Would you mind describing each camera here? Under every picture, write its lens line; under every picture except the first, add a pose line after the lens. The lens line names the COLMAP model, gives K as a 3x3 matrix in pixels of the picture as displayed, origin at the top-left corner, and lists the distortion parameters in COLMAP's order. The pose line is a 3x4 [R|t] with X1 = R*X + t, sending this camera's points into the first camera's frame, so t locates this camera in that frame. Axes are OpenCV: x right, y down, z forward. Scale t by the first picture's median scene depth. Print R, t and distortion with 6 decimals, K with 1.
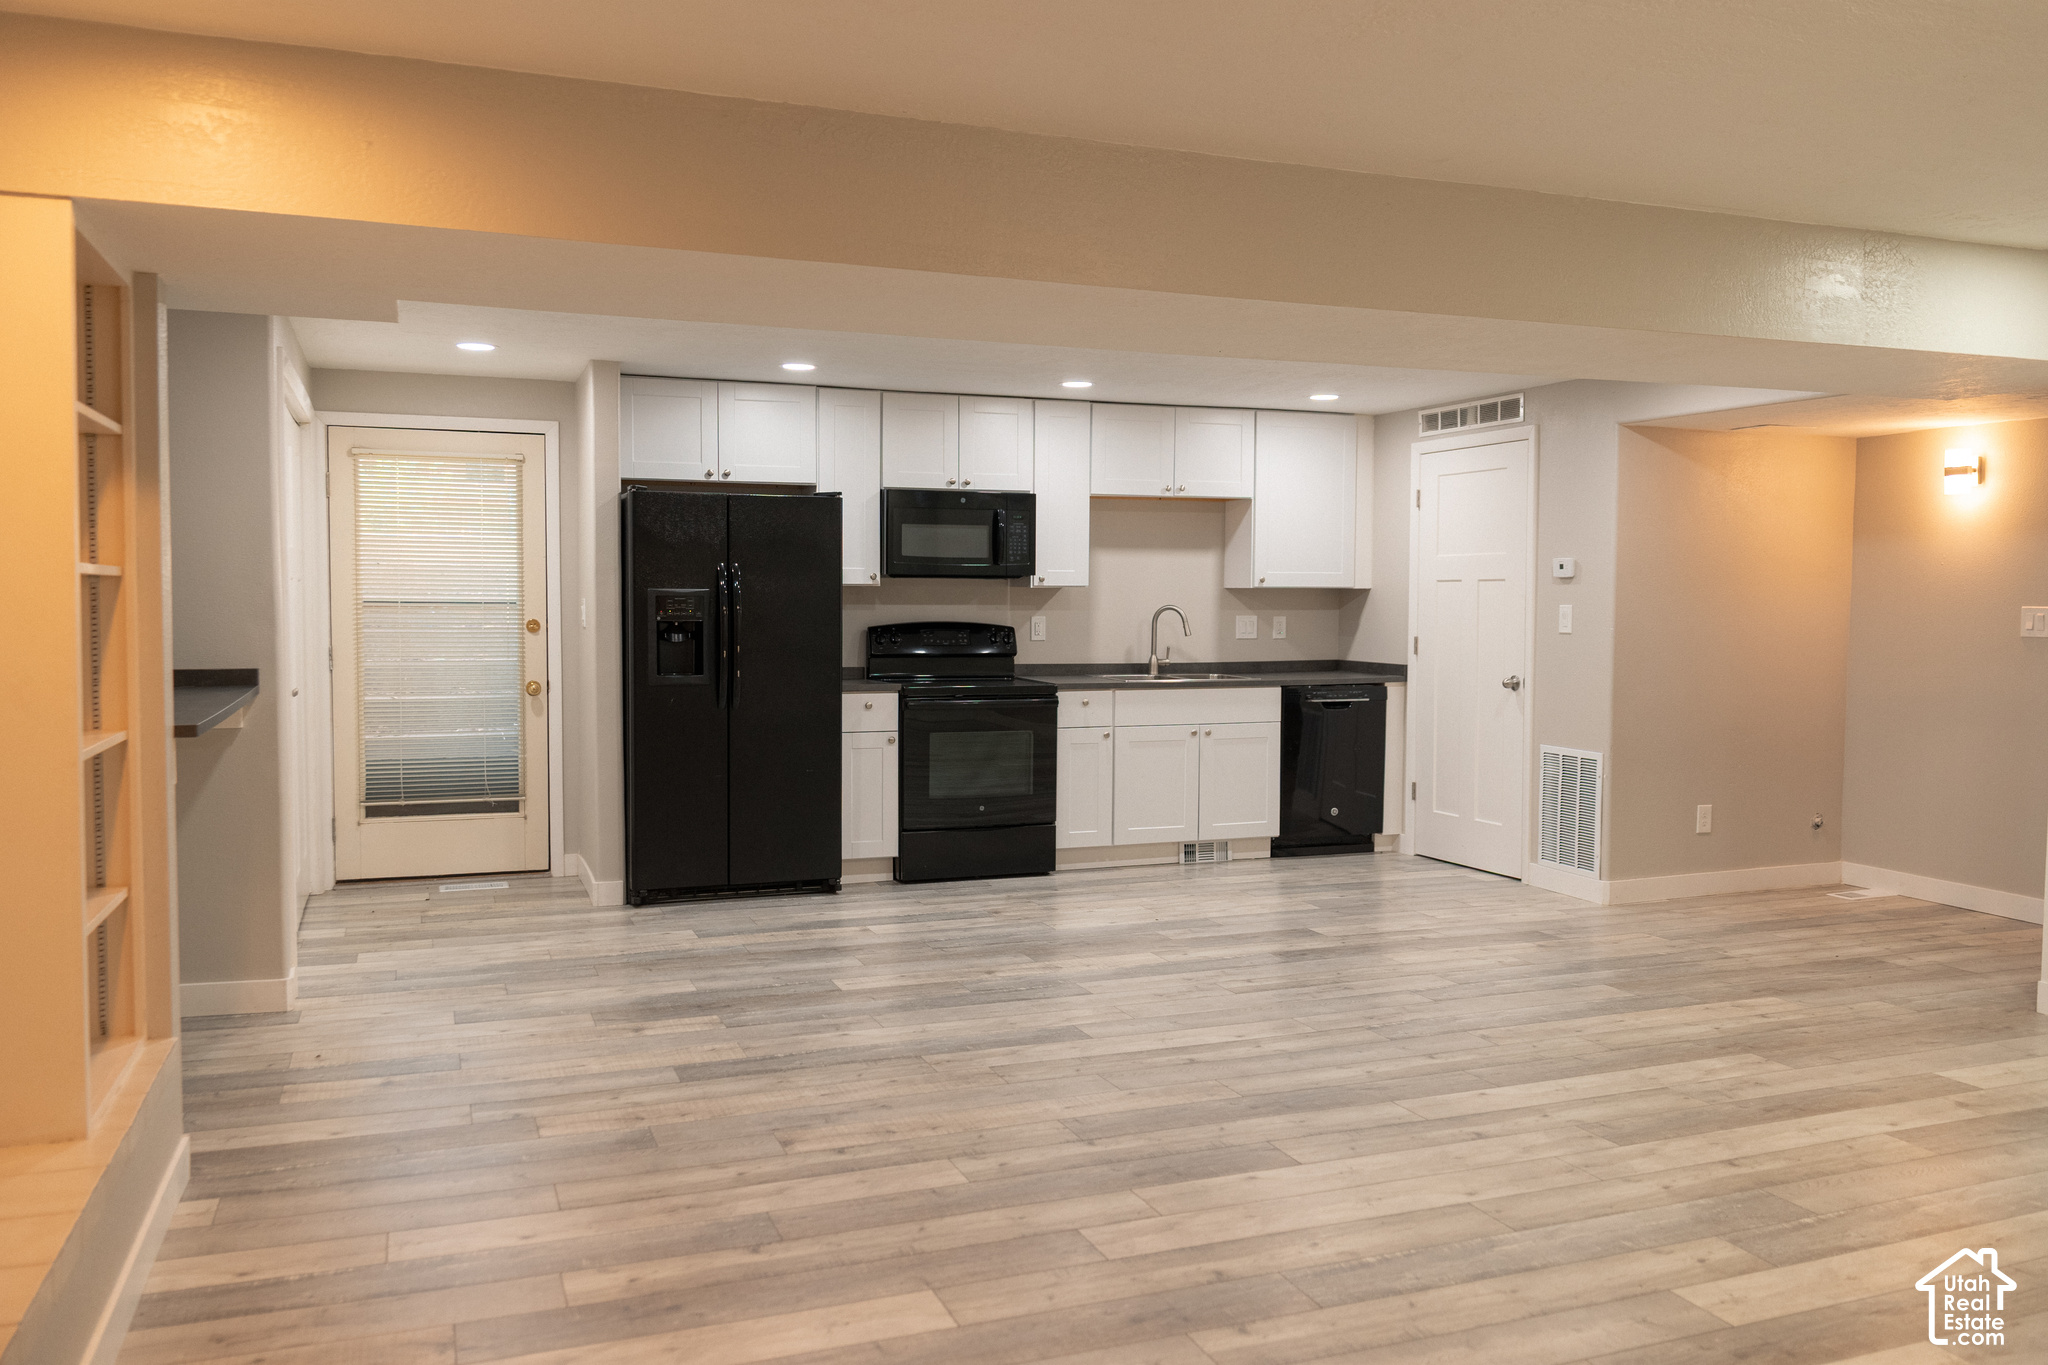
lens RADIAL K [[1561.1, 0, 1035.8], [0, 1561.1, 688.6], [0, 0, 1]] dist [0.005959, -0.028153]
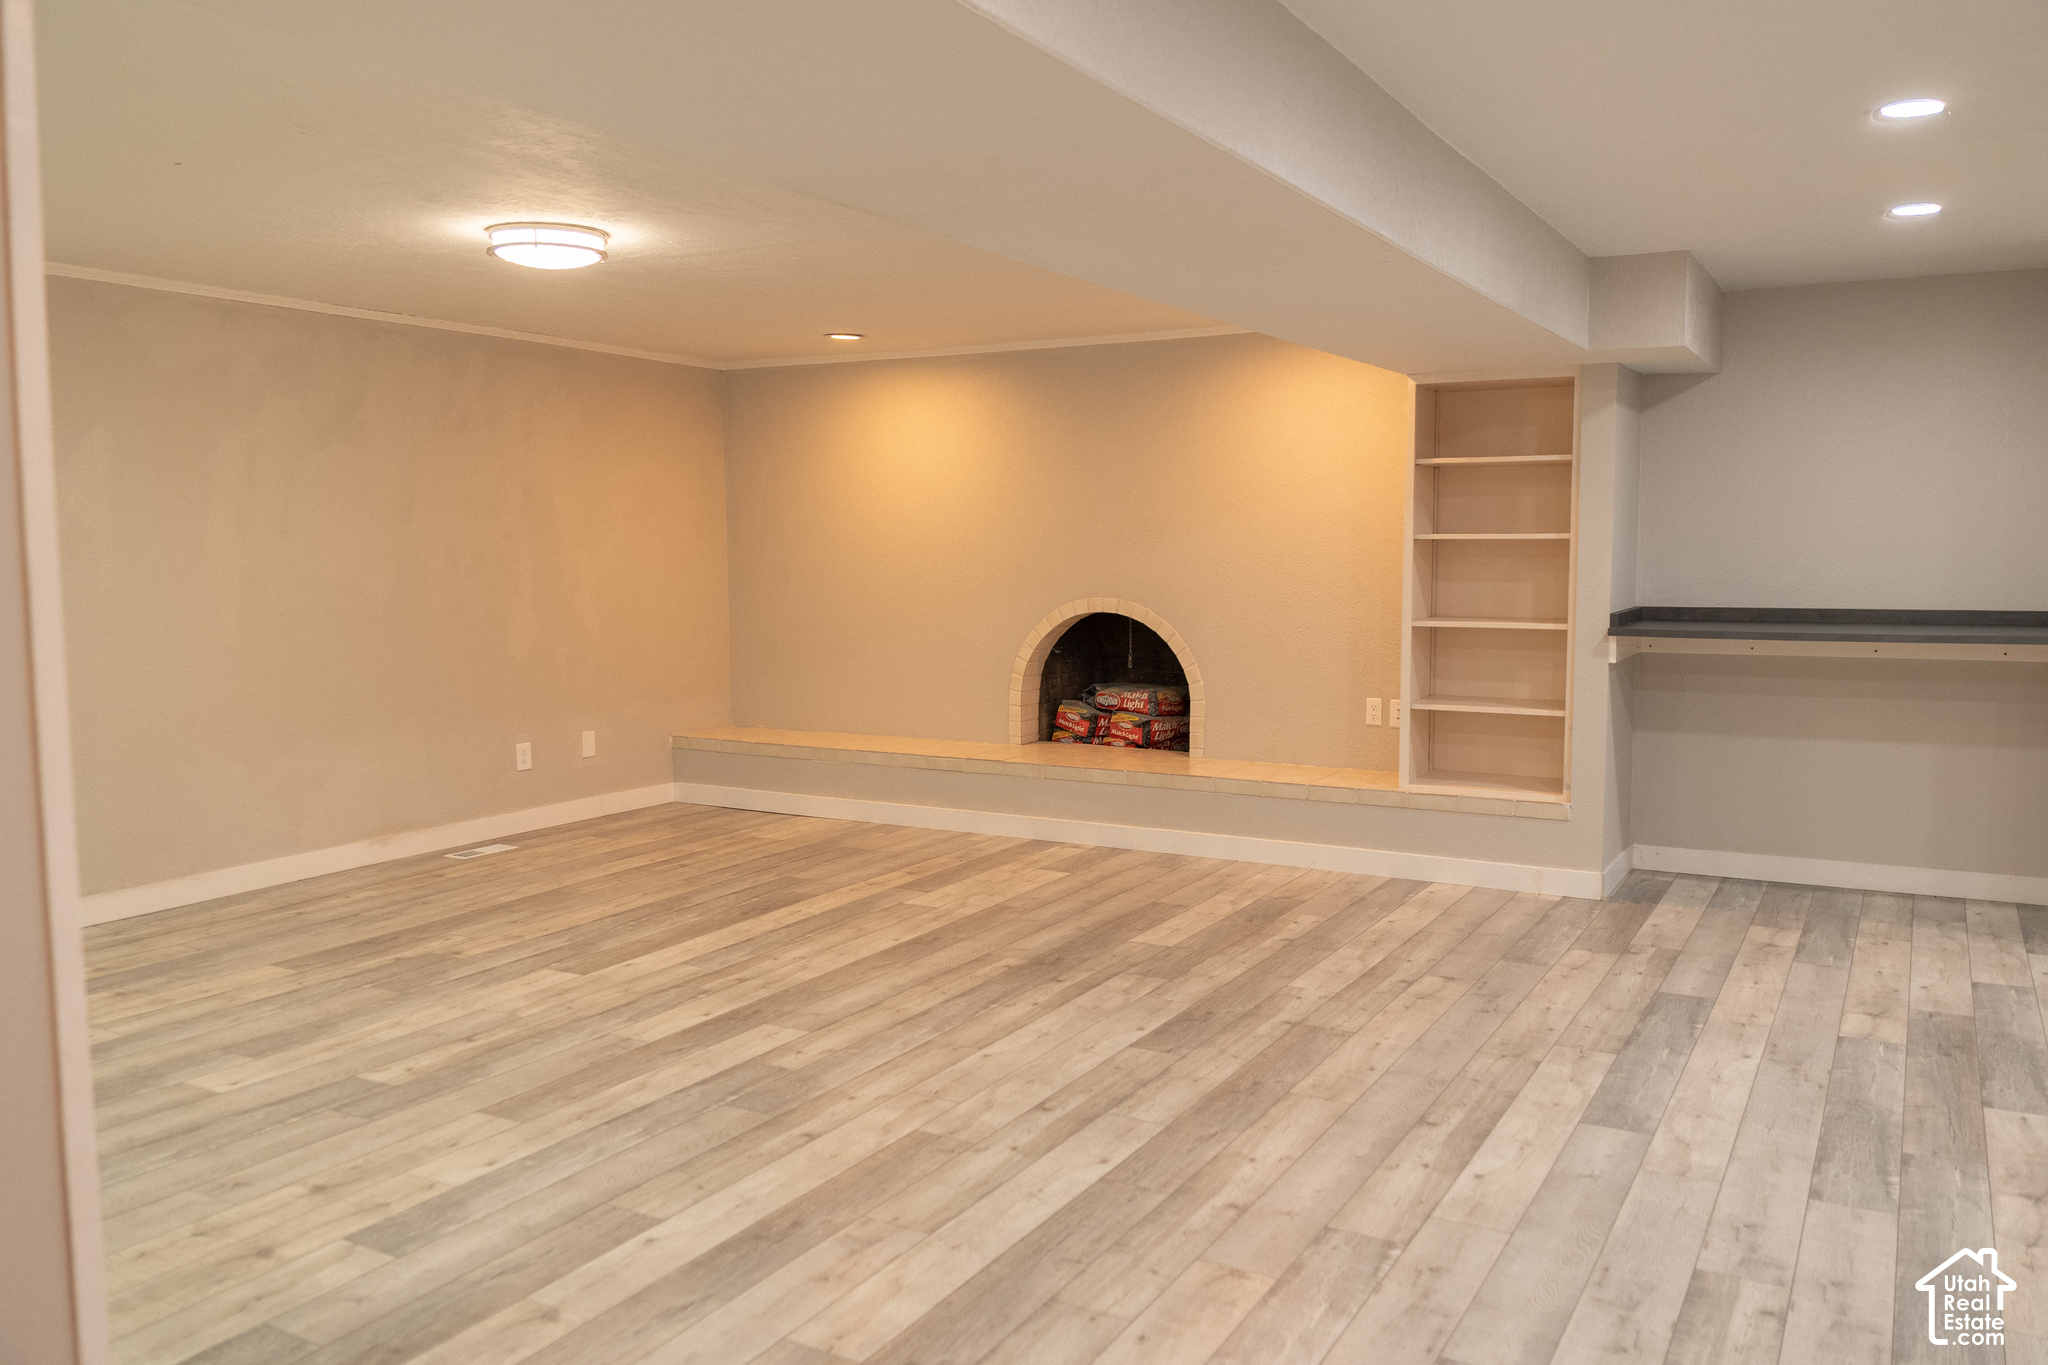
lens RADIAL K [[1561.1, 0, 1035.8], [0, 1561.1, 688.6], [0, 0, 1]] dist [0.005959, -0.028153]
pose [[-0.767395, 0.063088, -0.638063, 0.908655], [-0.034332, 0.989677, 0.139145, -0.112435], [0.640254, 0.128685, -0.757307, 1.728203]]
